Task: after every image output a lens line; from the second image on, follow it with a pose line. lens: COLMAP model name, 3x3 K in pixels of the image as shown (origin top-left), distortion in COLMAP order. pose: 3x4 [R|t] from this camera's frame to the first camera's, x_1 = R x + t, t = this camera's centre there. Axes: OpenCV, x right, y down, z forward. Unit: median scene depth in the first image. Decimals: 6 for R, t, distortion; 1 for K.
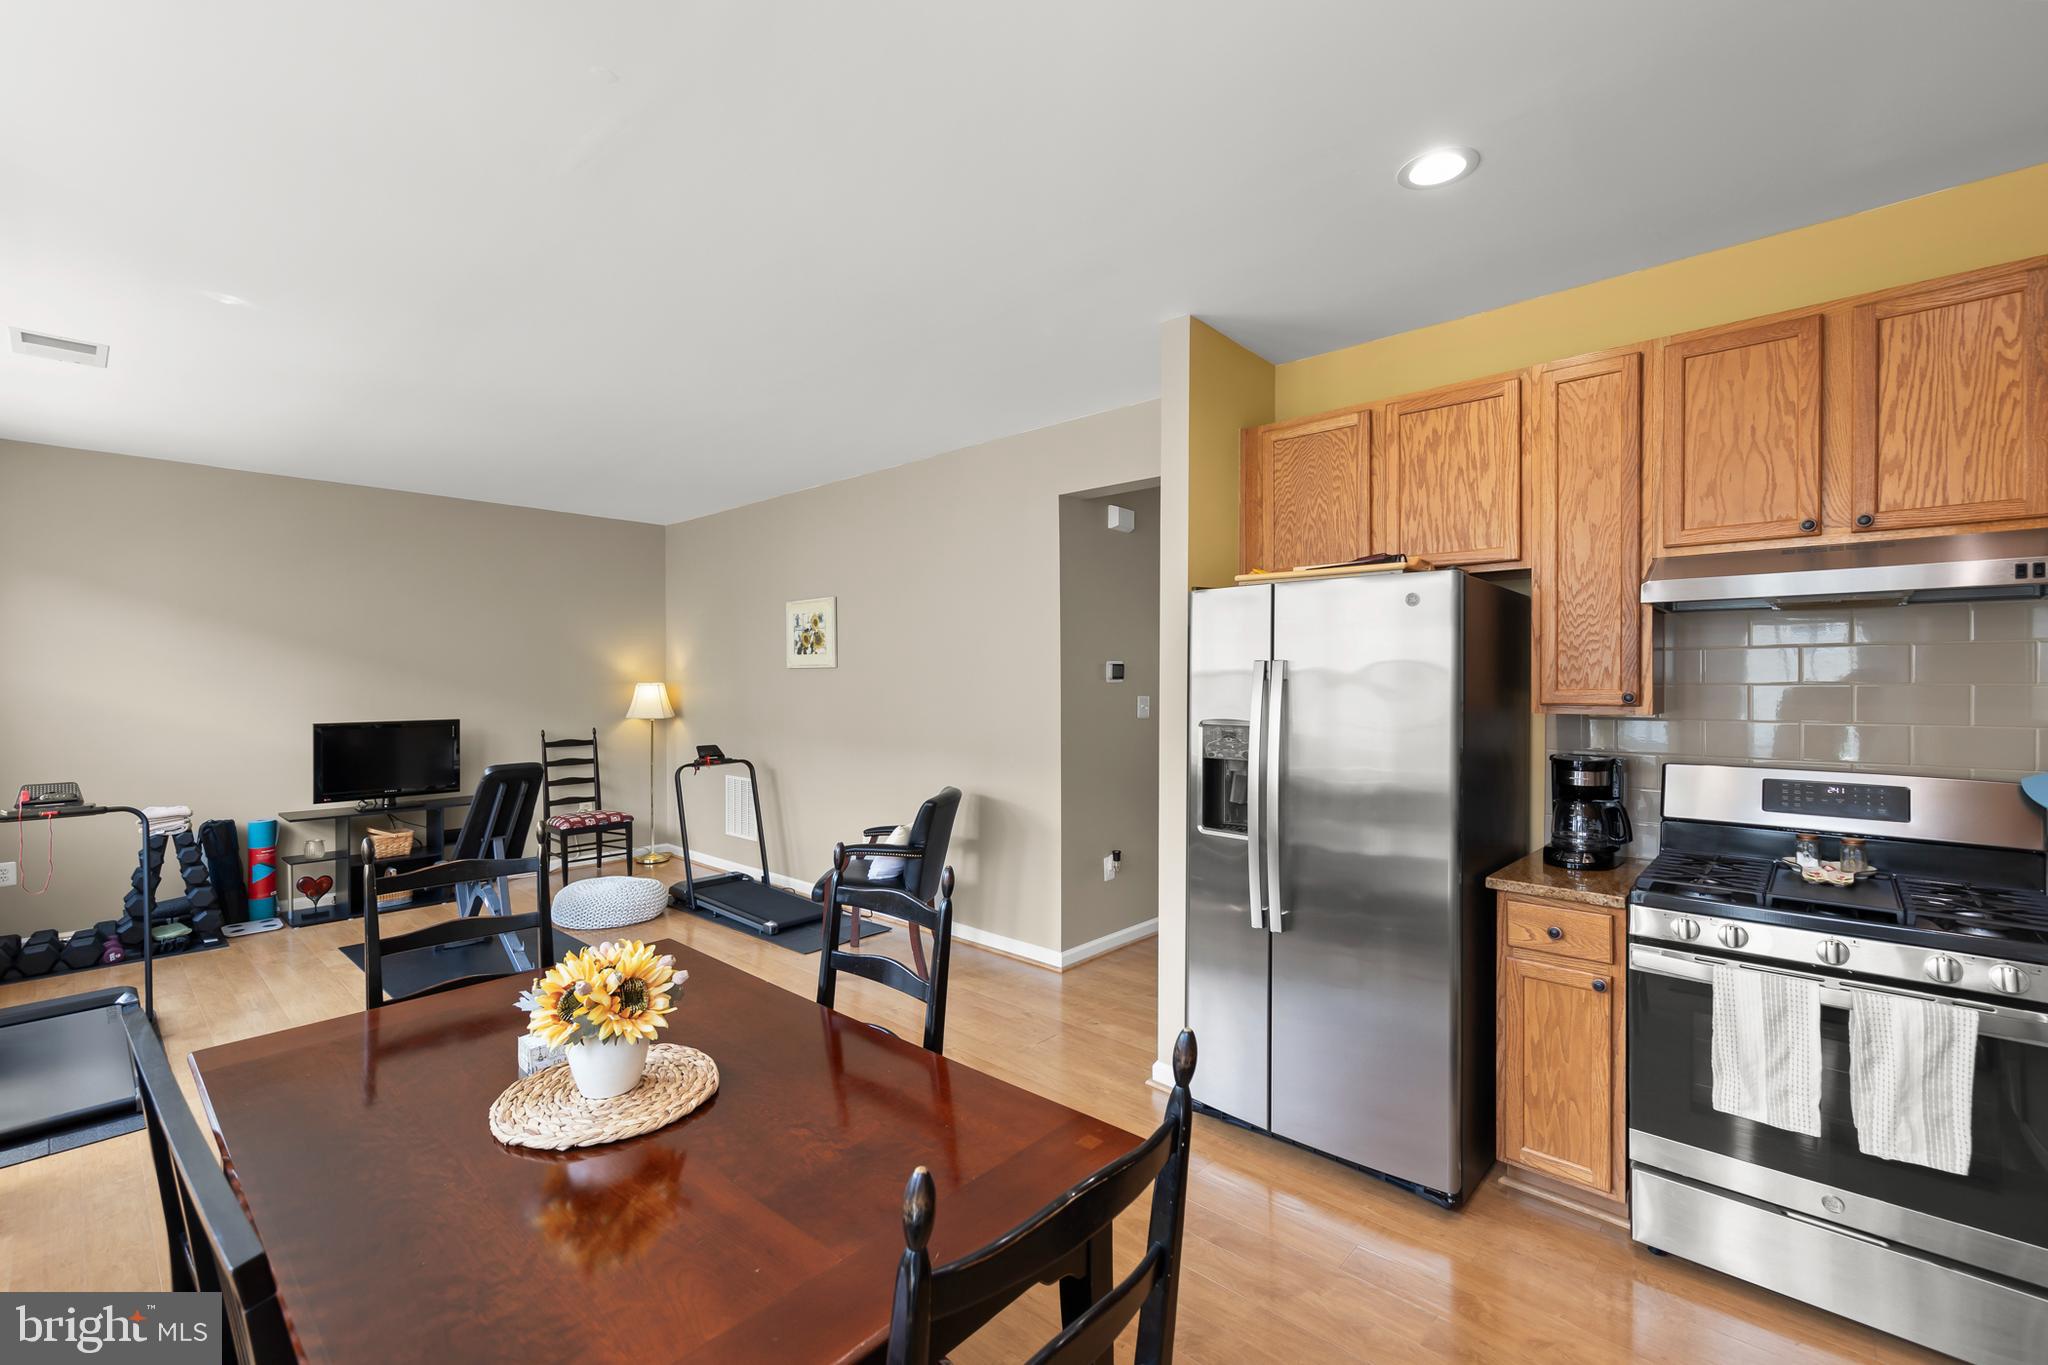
lens RADIAL K [[867.7, 0, 970.5], [0, 867.7, 679.9], [0, 0, 1]] dist [0.002783, 0.000116]
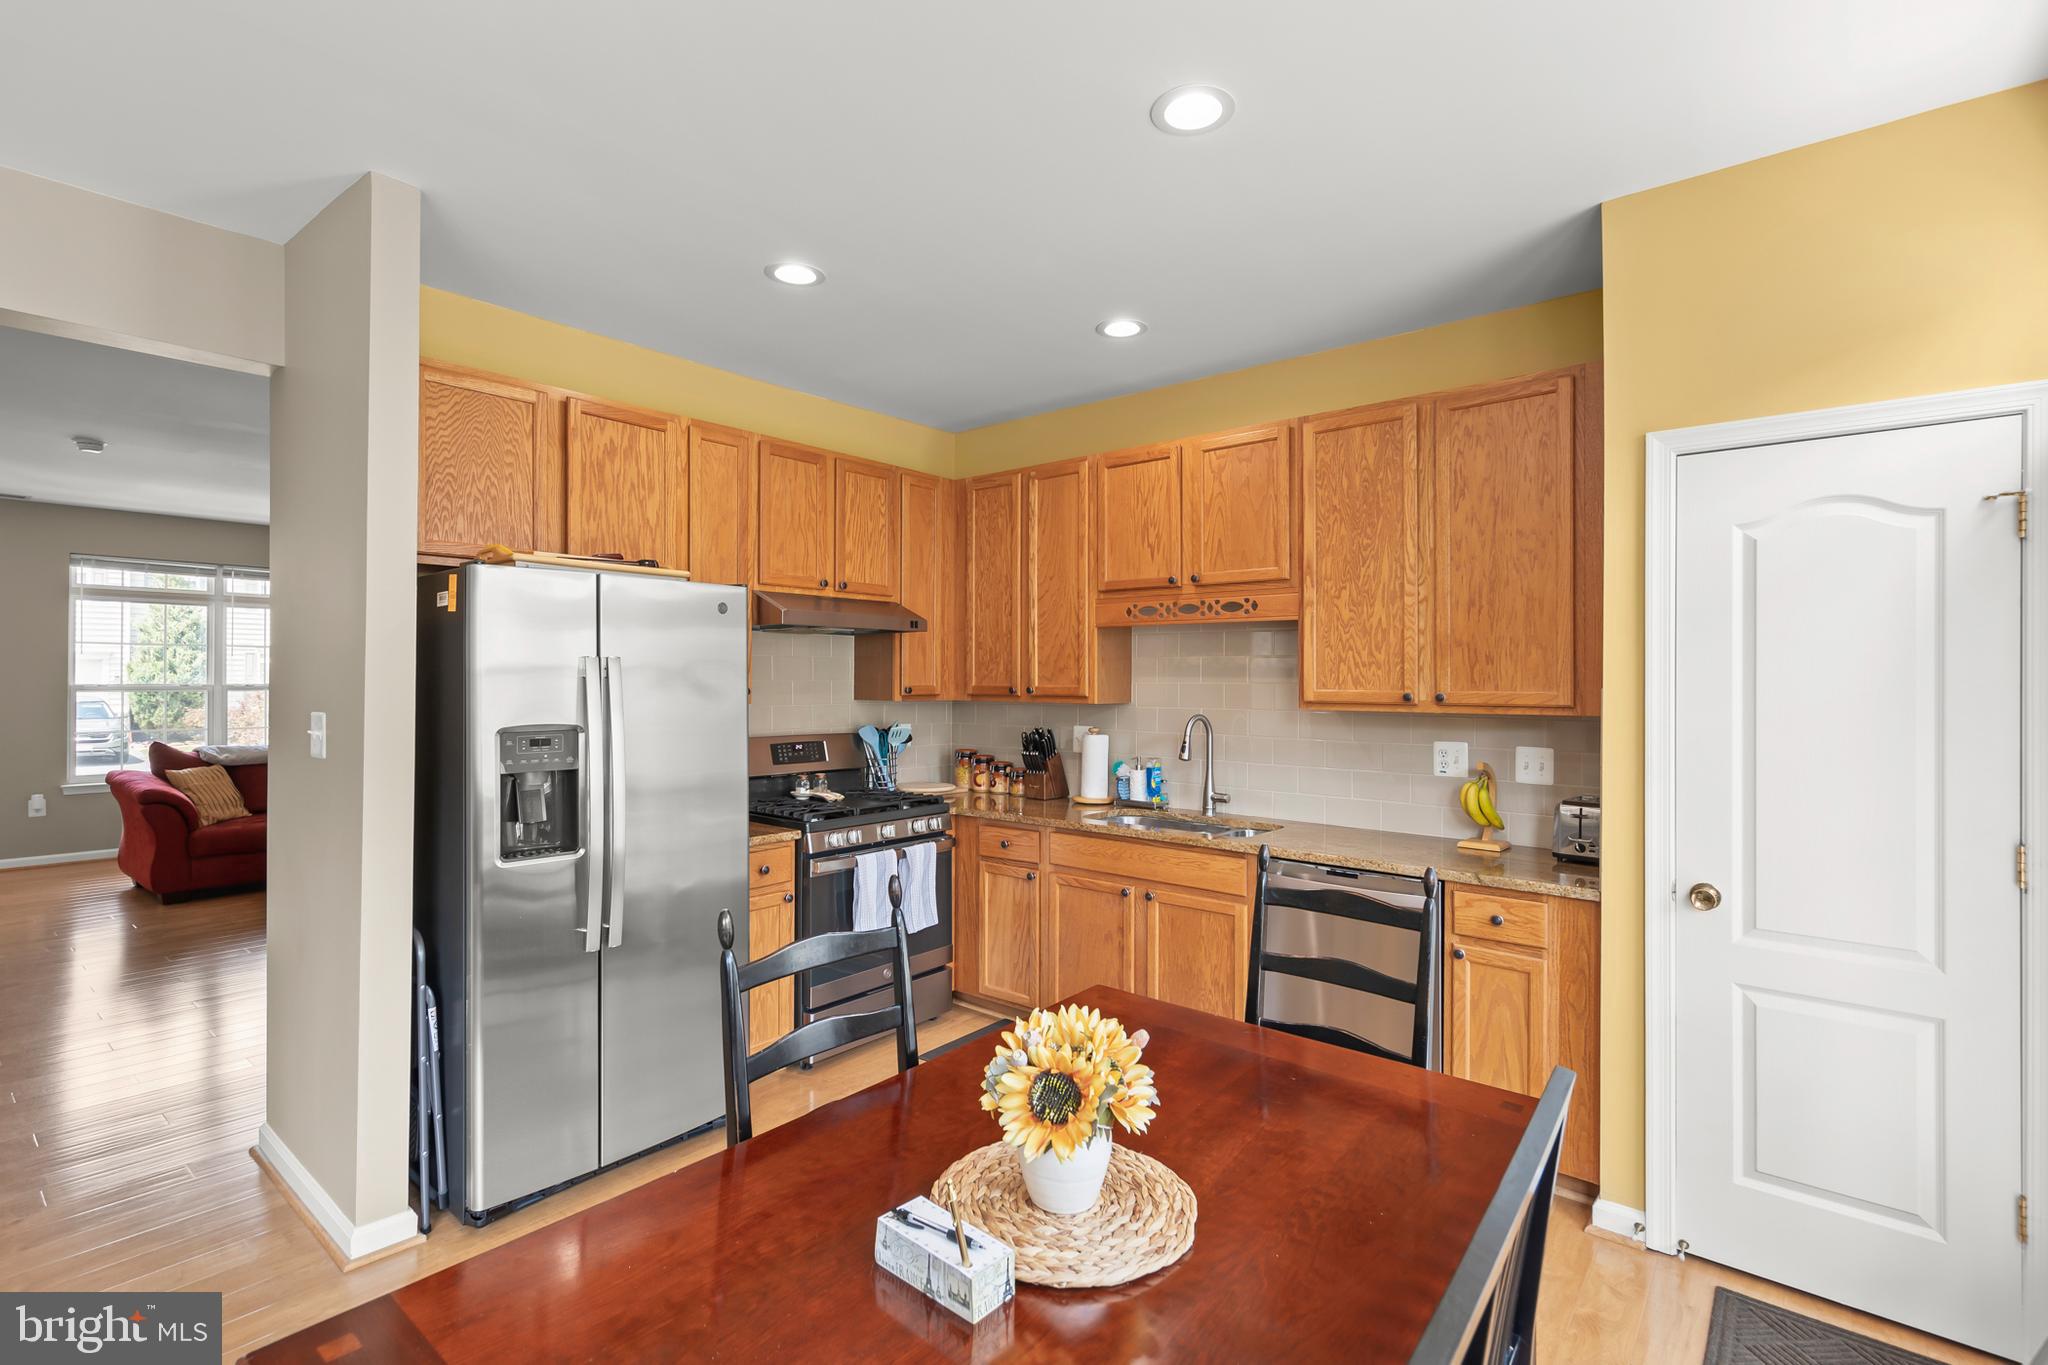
lens RADIAL K [[943.5, 0, 1095.6], [0, 943.5, 679.8], [0, 0, 1]] dist [0.005453, -0.000990]
pose [[-0.114936, 0.000891, 0.993373, -0.616981], [0.000460, 1.000000, -0.000844, 0.002884], [-0.993373, 0.000360, -0.114936, 0.510010]]
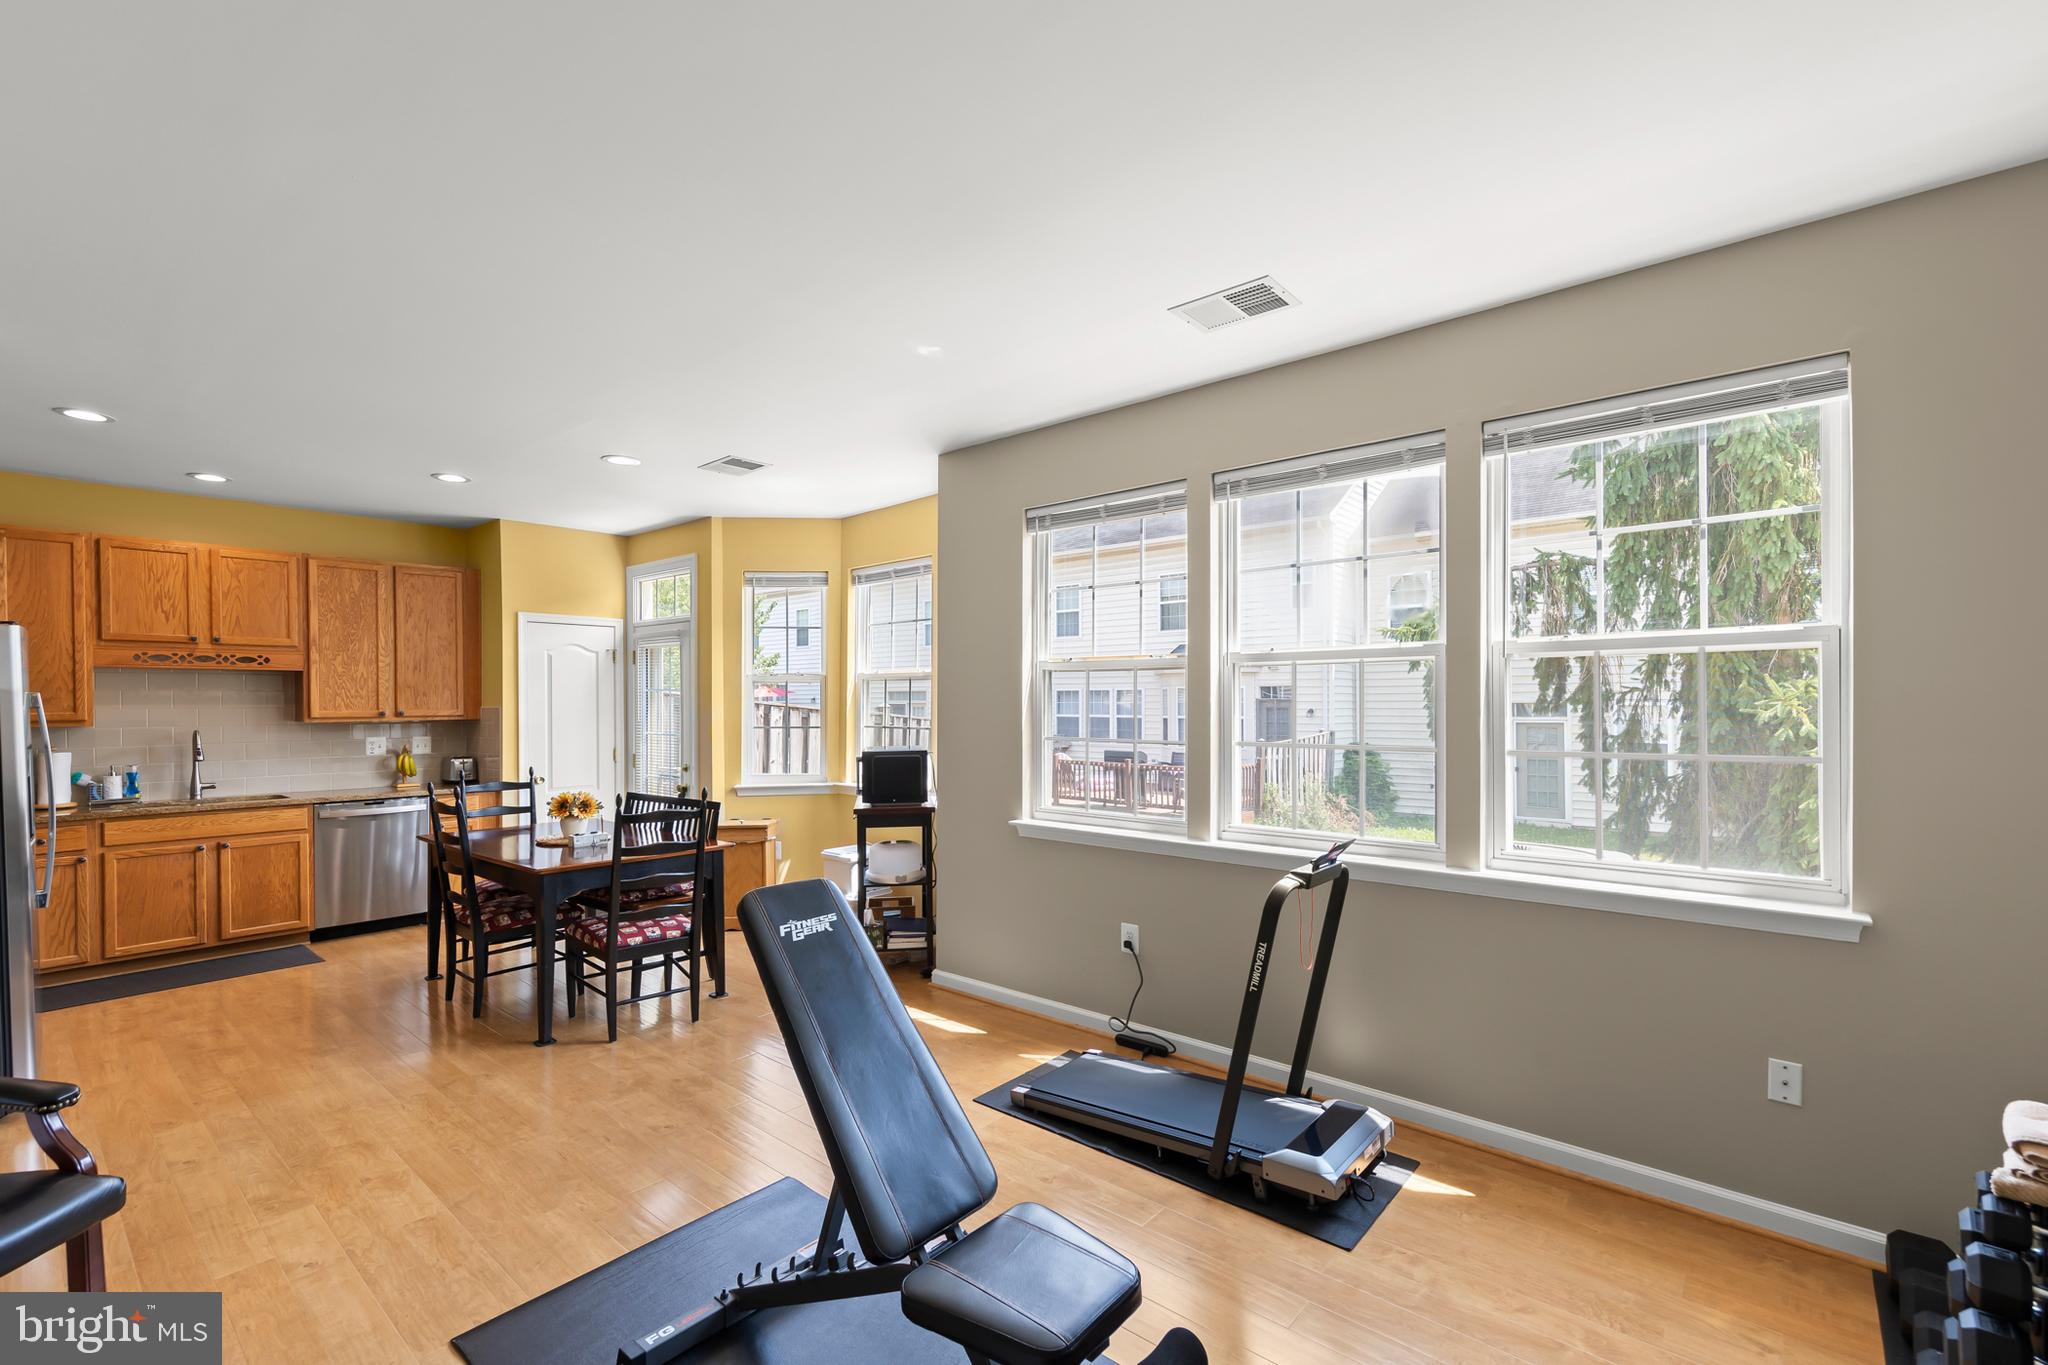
lens RADIAL K [[904.5, 0, 982.3], [0, 904.5, 702.4], [0, 0, 1]] dist [0.002021, 0.000429]
pose [[-0.998607, 0.008155, -0.052133, -0.820865], [0.007795, 0.999944, 0.007107, -0.006424], [0.052188, 0.006690, -0.998615, 2.054519]]
